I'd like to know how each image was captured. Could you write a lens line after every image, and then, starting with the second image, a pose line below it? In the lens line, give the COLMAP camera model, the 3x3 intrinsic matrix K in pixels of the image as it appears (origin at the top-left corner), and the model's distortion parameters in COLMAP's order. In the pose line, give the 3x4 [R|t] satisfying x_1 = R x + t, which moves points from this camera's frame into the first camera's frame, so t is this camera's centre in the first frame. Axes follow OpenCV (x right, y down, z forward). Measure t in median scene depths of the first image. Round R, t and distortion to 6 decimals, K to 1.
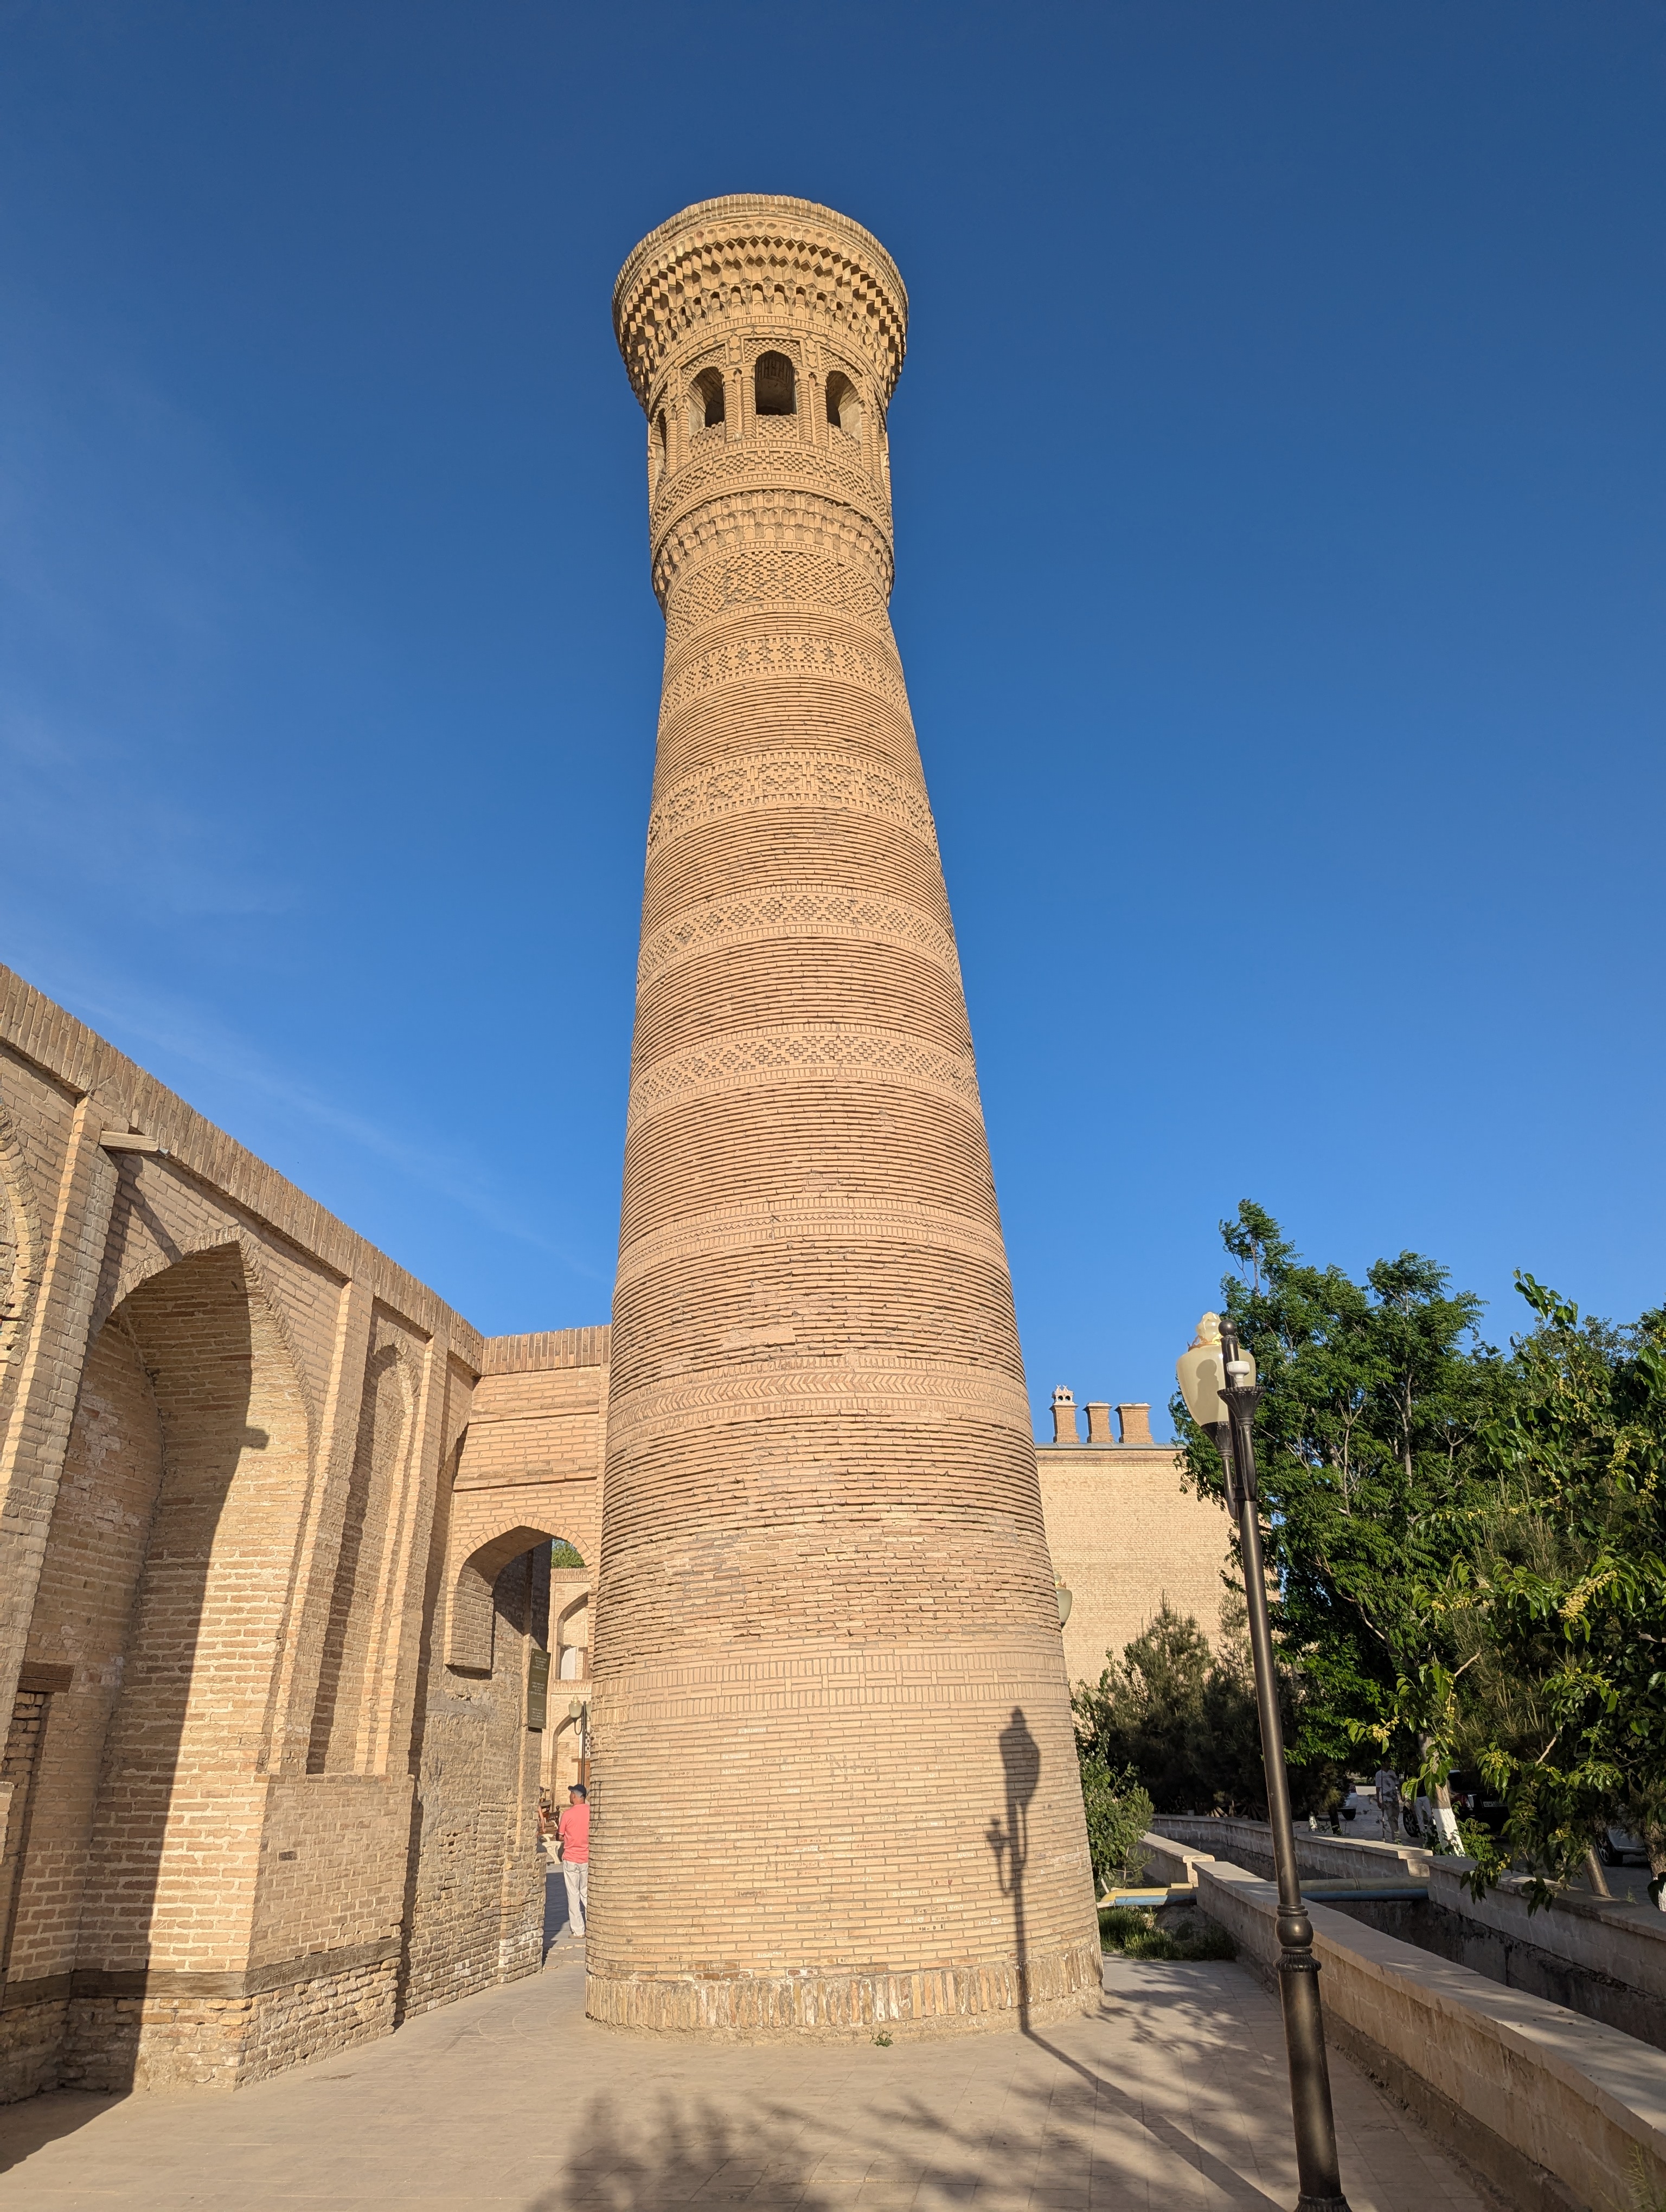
lens RADIAL K [[1538.8, 0, 838.2], [0, 1538.8, 1141.3], [0, 0, 1]] dist [0.114693, -0.166798]
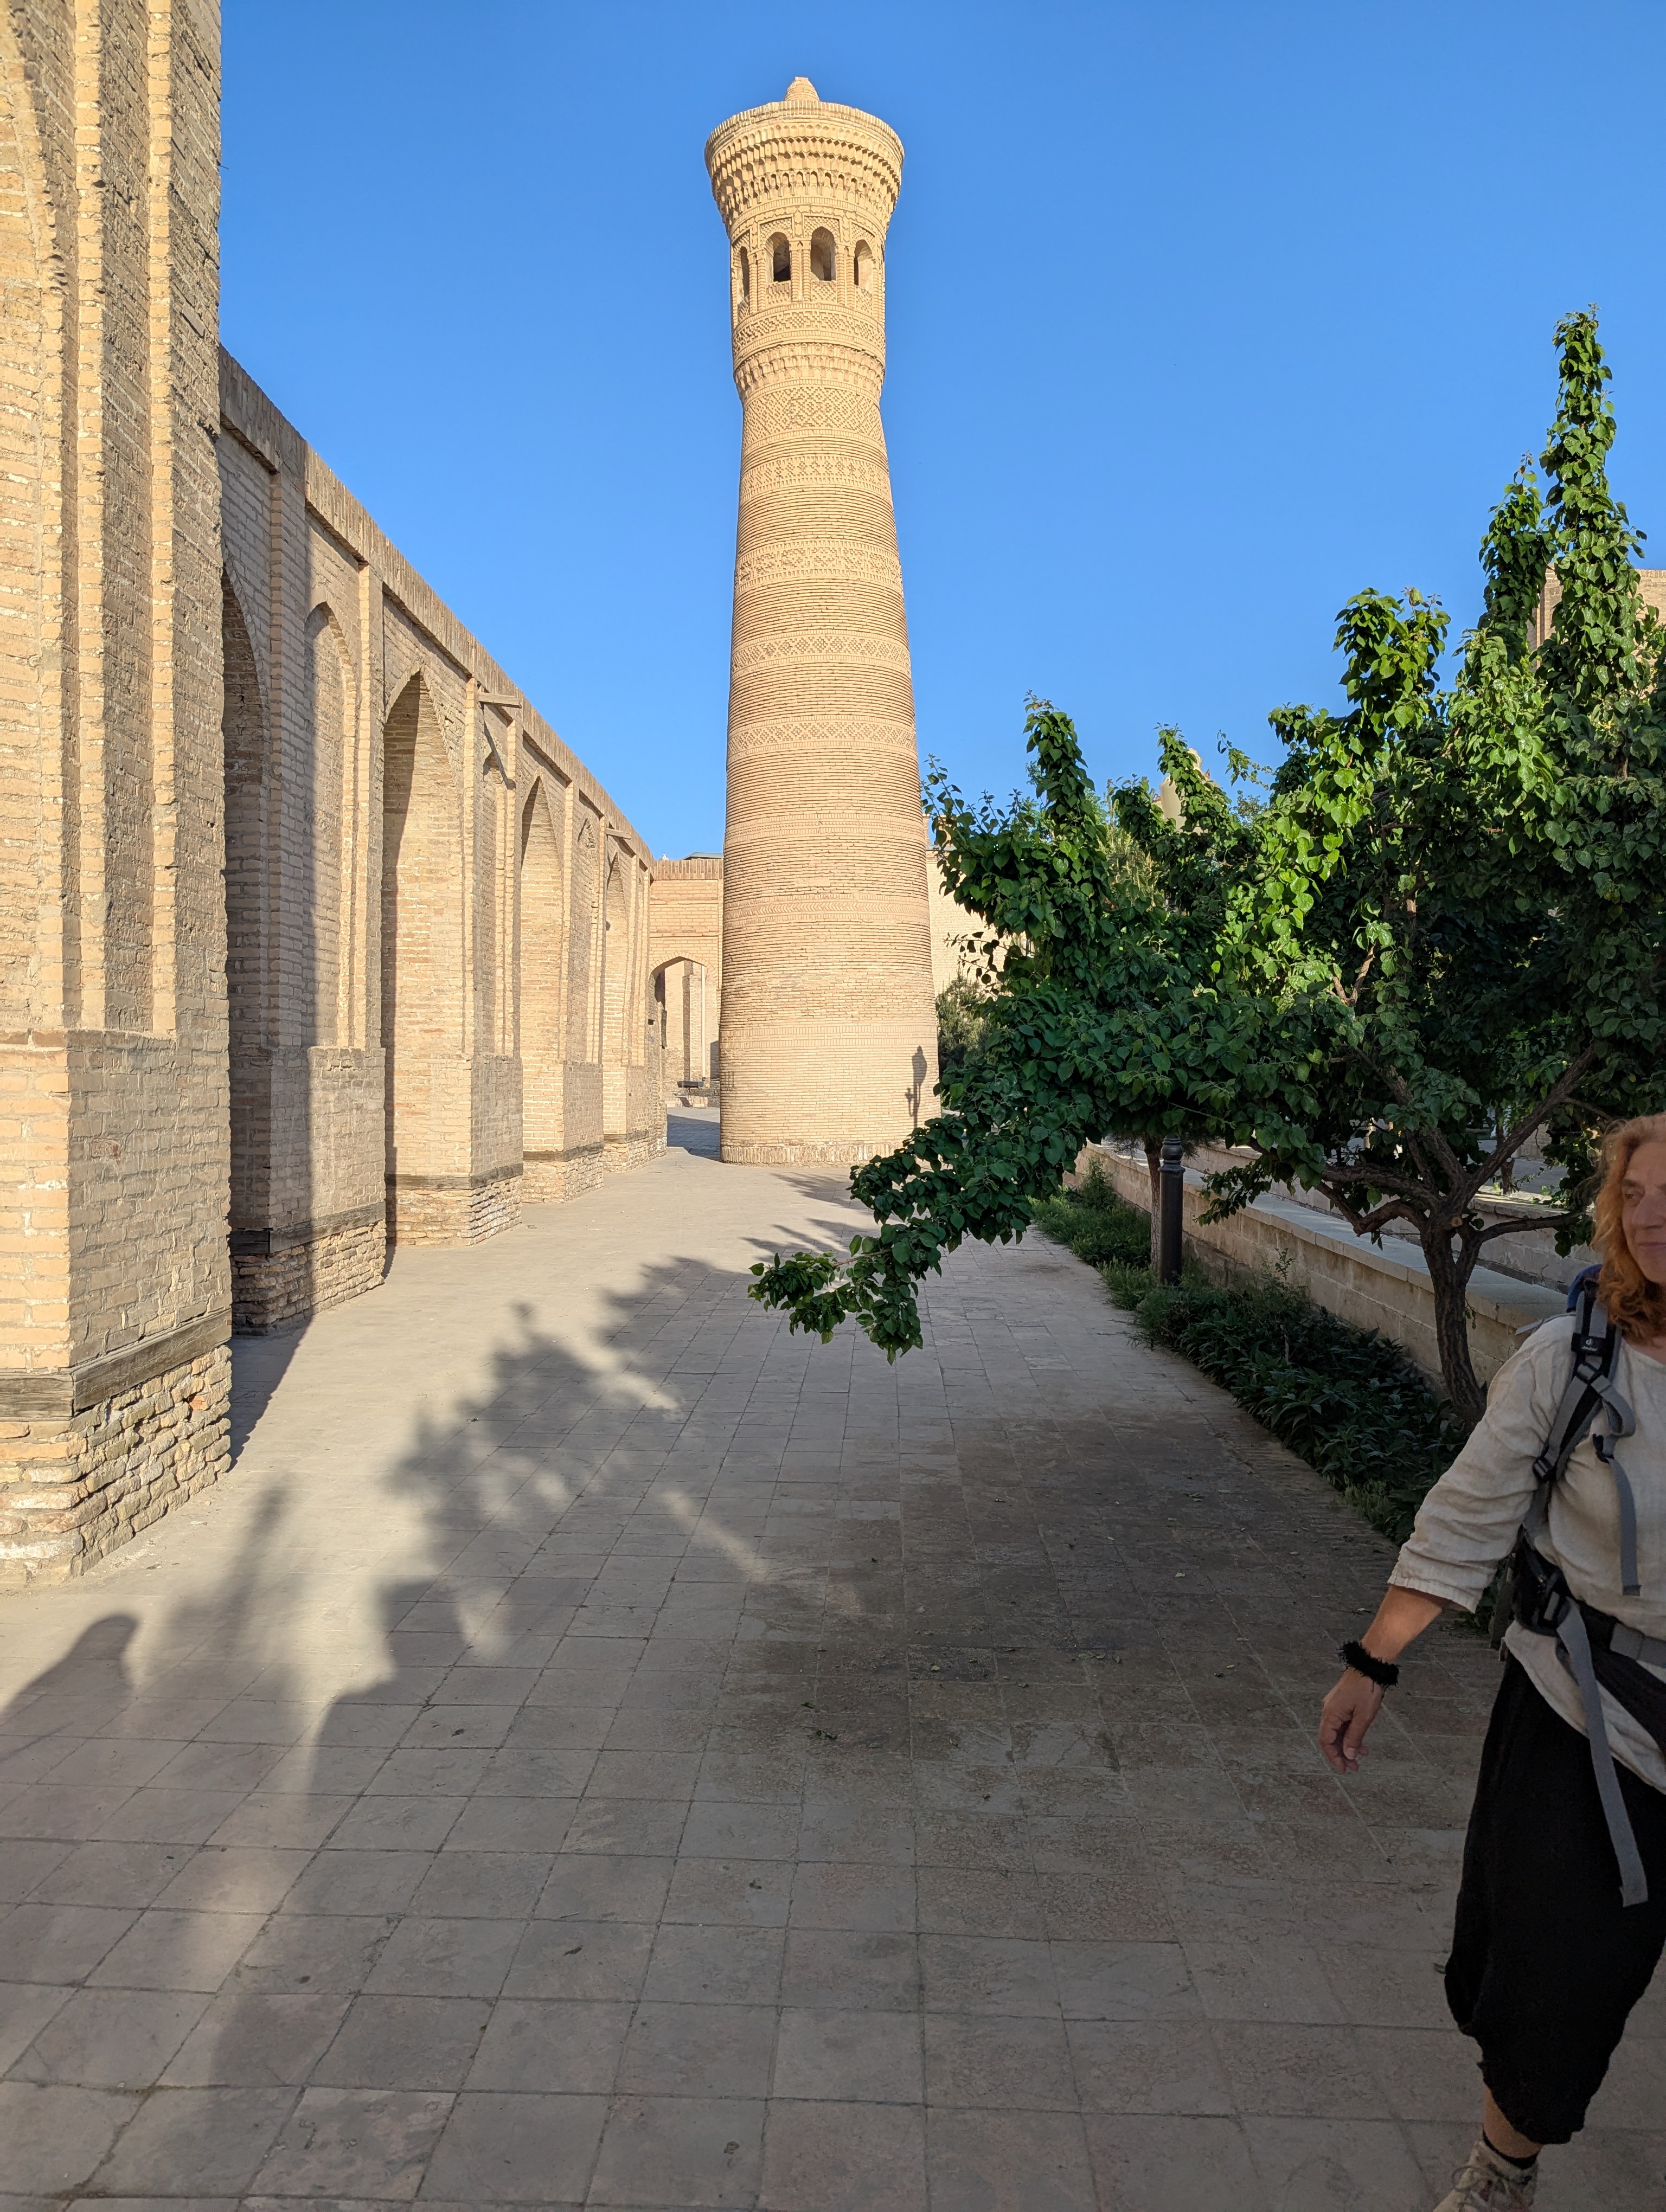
lens RADIAL K [[1553.5, 0, 827.8], [0, 1553.5, 1107.4], [0, 0, 1]] dist [0.056848, -0.064083]
pose [[0.990904, 0.023754, 0.132457, -0.236729], [-0.073732, 0.919239, 0.386733, -0.321252], [-0.112573, -0.392982, 0.912629, -0.827529]]
